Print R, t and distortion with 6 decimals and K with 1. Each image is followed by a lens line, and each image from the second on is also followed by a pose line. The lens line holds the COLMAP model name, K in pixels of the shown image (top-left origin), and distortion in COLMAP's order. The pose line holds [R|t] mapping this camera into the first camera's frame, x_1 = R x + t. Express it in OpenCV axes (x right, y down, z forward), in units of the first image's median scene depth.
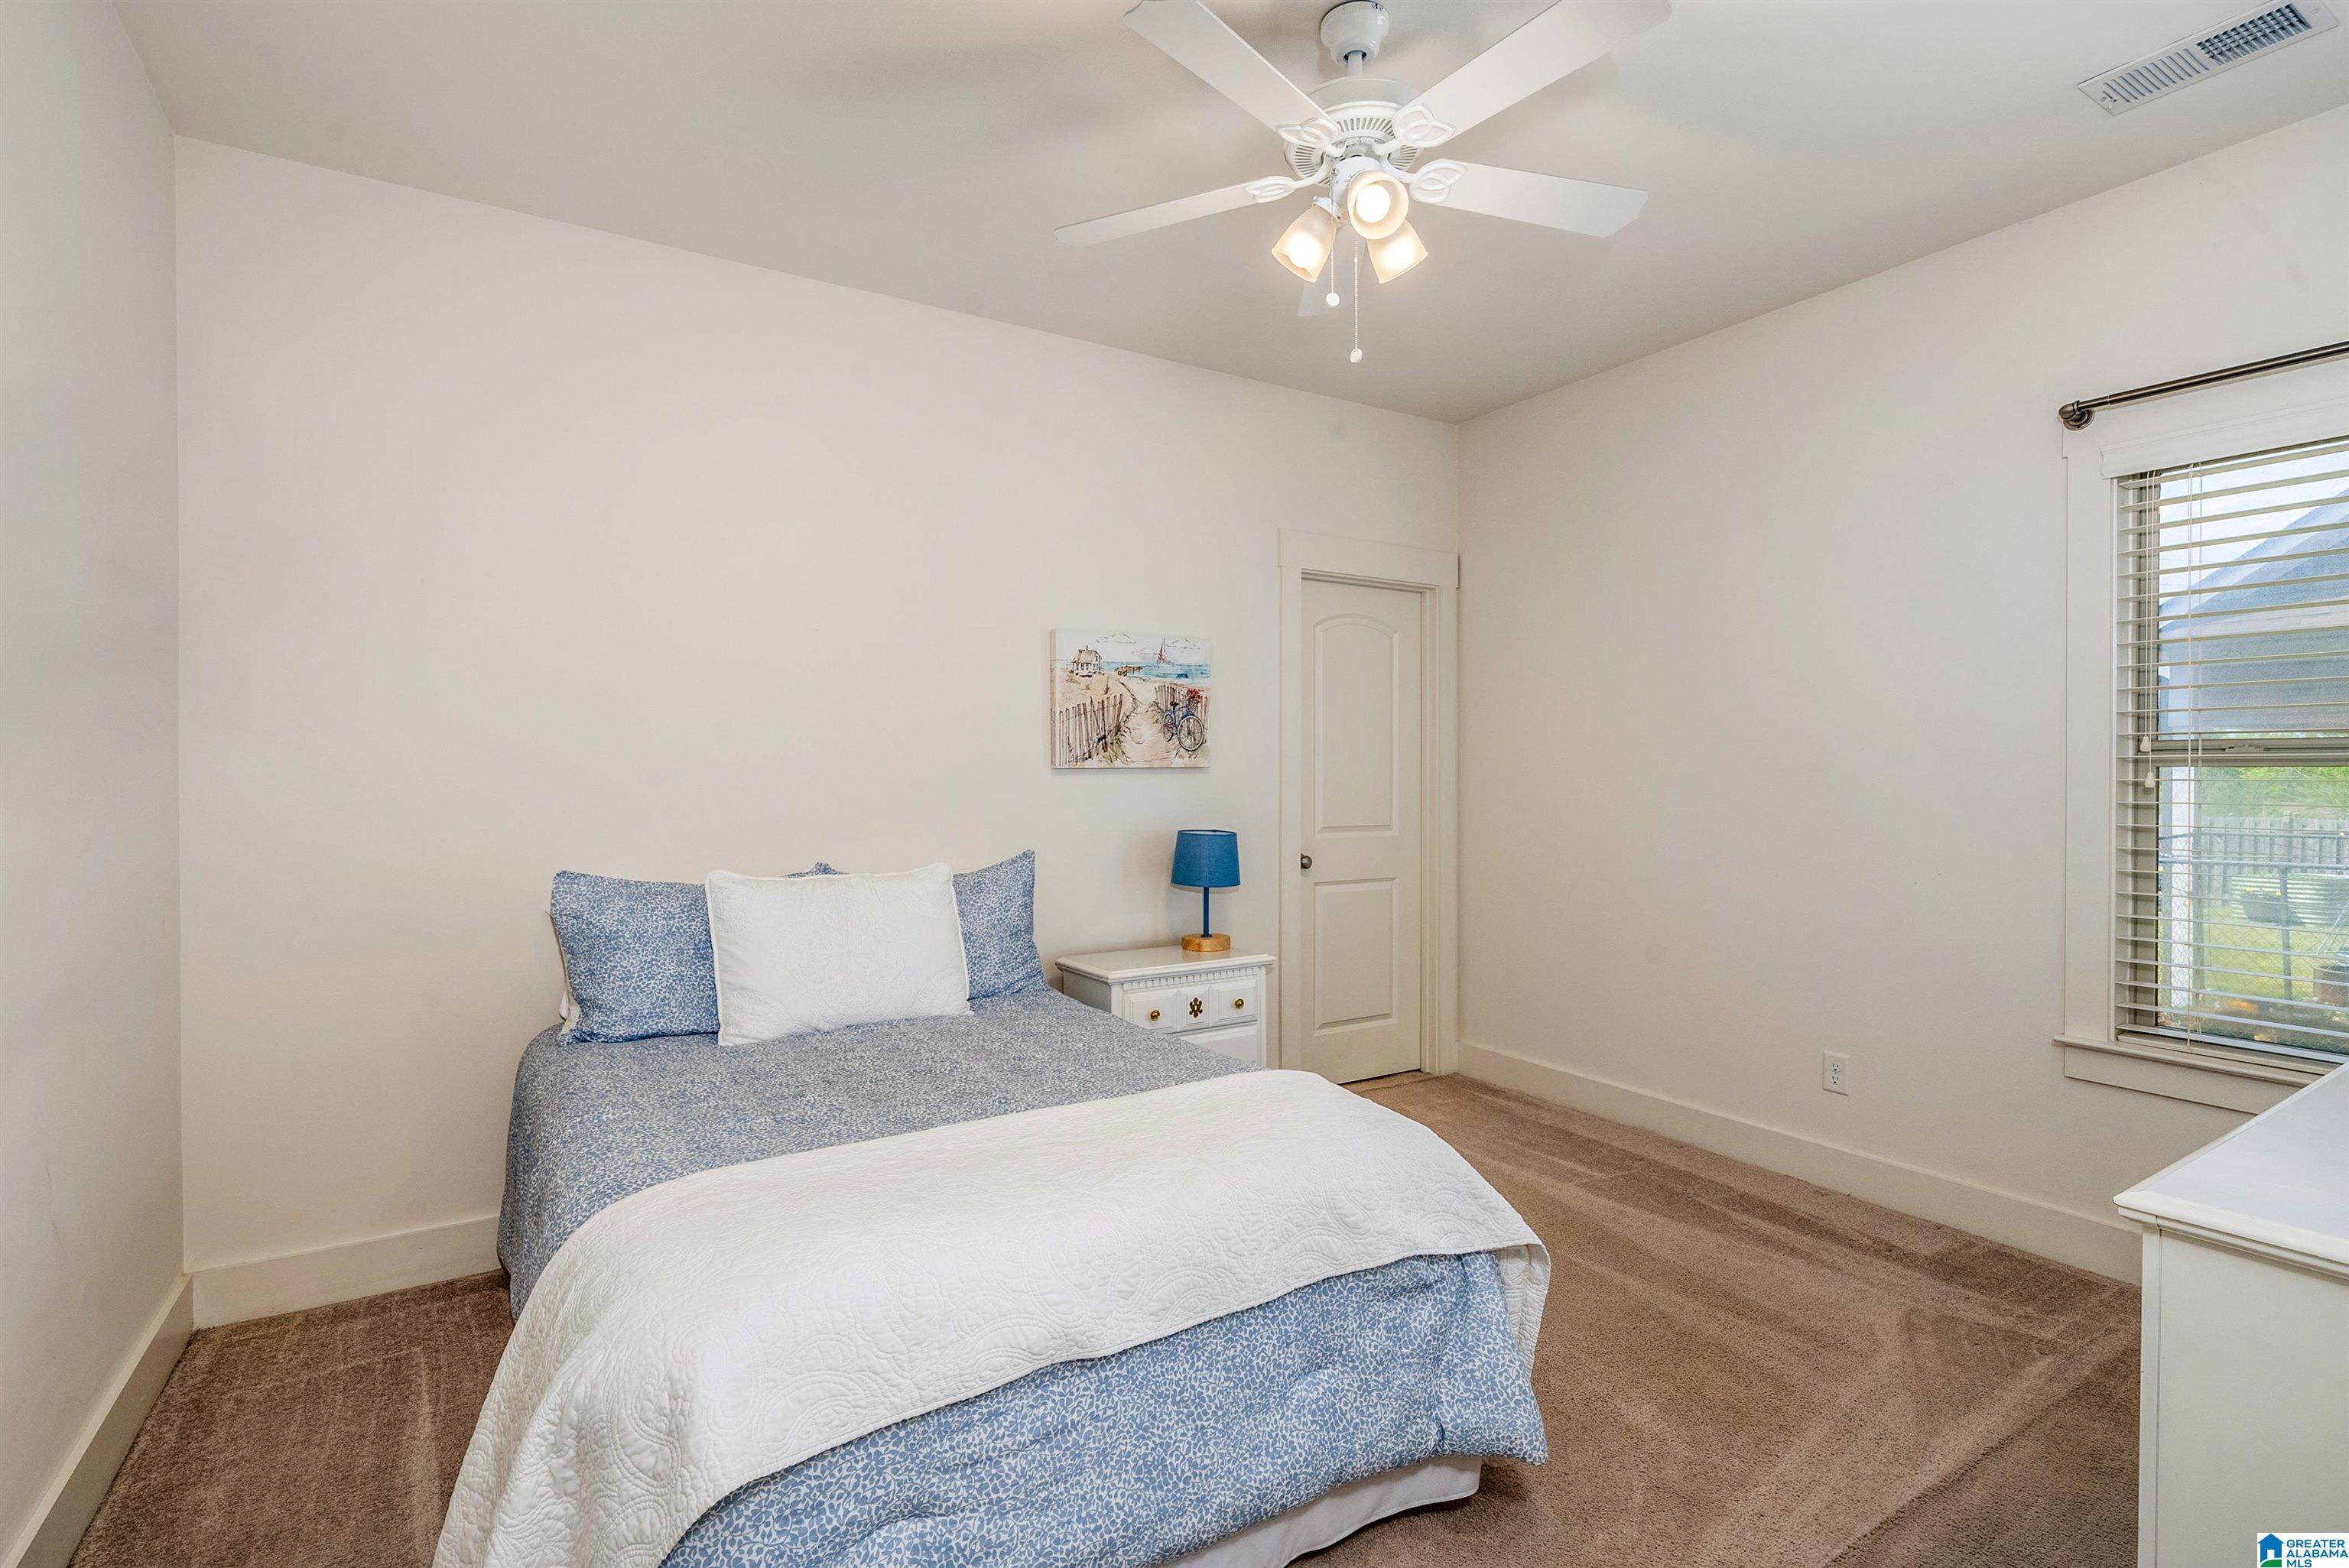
lens RADIAL K [[1090.1, 0, 1174.1], [0, 1090.1, 796.2], [0, 0, 1]] dist [-0.001282, 0.000552]
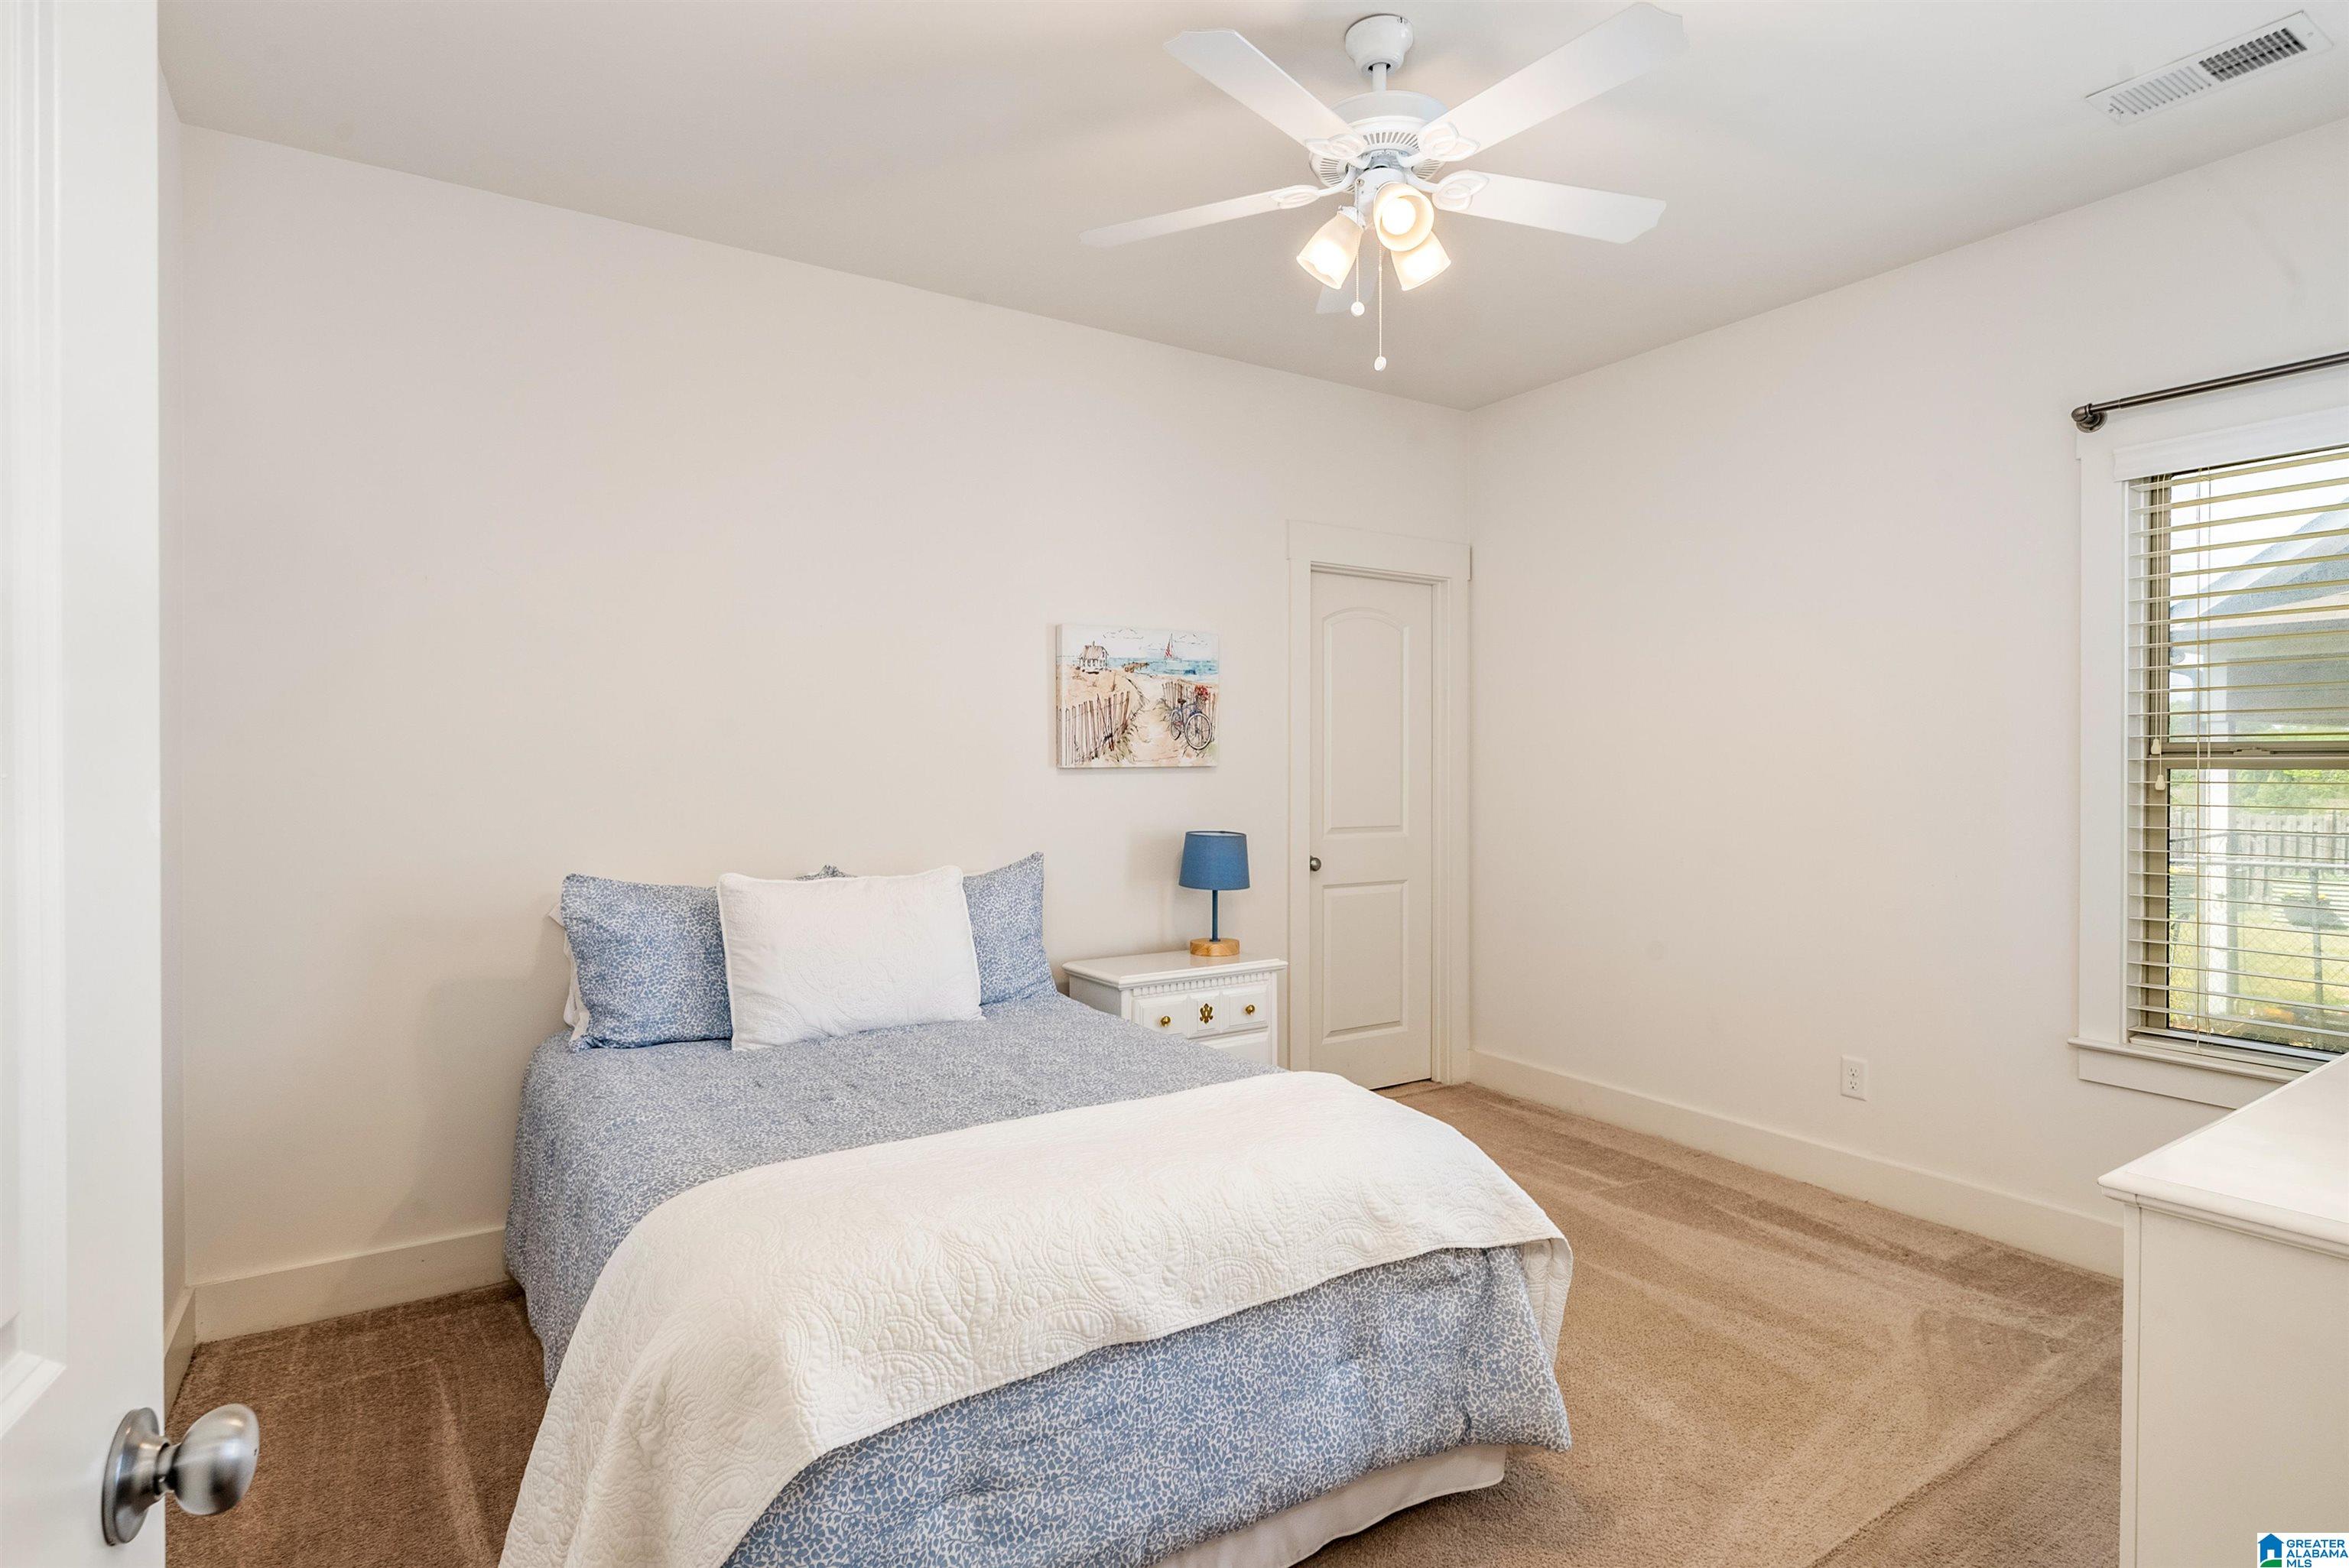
lens RADIAL K [[1207.3, 0, 1174.5], [0, 1207.3, 784.0], [0, 0, 1]] dist [0.001759, -0.000411]
pose [[0.999651, 0.001594, 0.026359, -0.048900], [-0.001475, 0.999989, -0.004539, -0.008514], [-0.026366, 0.004498, 0.999642, -0.104728]]
